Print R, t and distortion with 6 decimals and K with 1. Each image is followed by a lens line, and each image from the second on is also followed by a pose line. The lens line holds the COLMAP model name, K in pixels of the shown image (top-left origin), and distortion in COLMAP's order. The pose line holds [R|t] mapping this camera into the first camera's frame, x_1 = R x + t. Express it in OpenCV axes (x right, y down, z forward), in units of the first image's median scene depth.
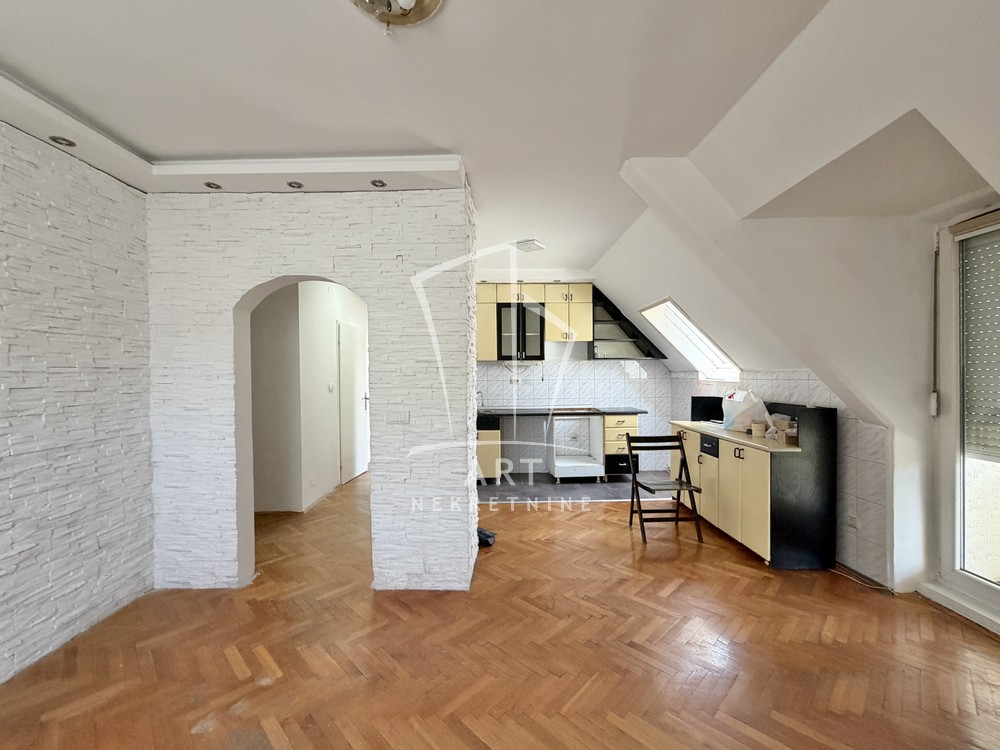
lens RADIAL K [[397.4, 0, 495.9], [0, 397.4, 377.0], [0, 0, 1]] dist [-0.001597, -0.000094]
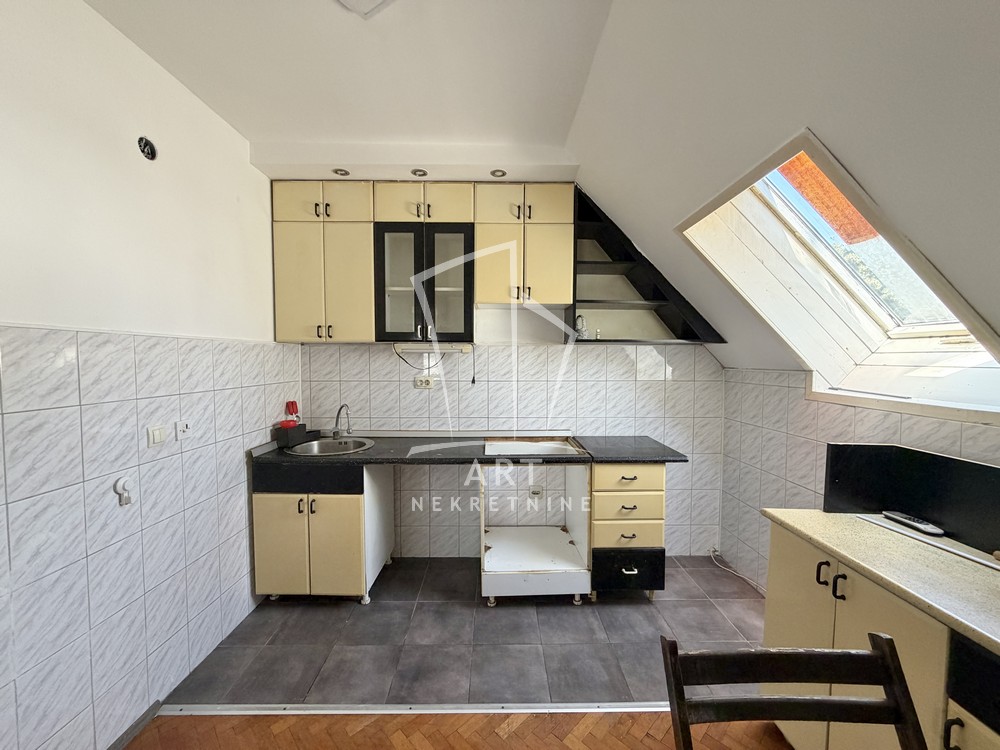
lens RADIAL K [[397.4, 0, 495.9], [0, 397.4, 377.0], [0, 0, 1]] dist [-0.001597, -0.000094]
pose [[0.999936, 0.010458, 0.004226, 0.149301], [-0.010604, 0.999293, 0.036079, -0.018339], [-0.003846, -0.036122, 0.999340, 0.513799]]
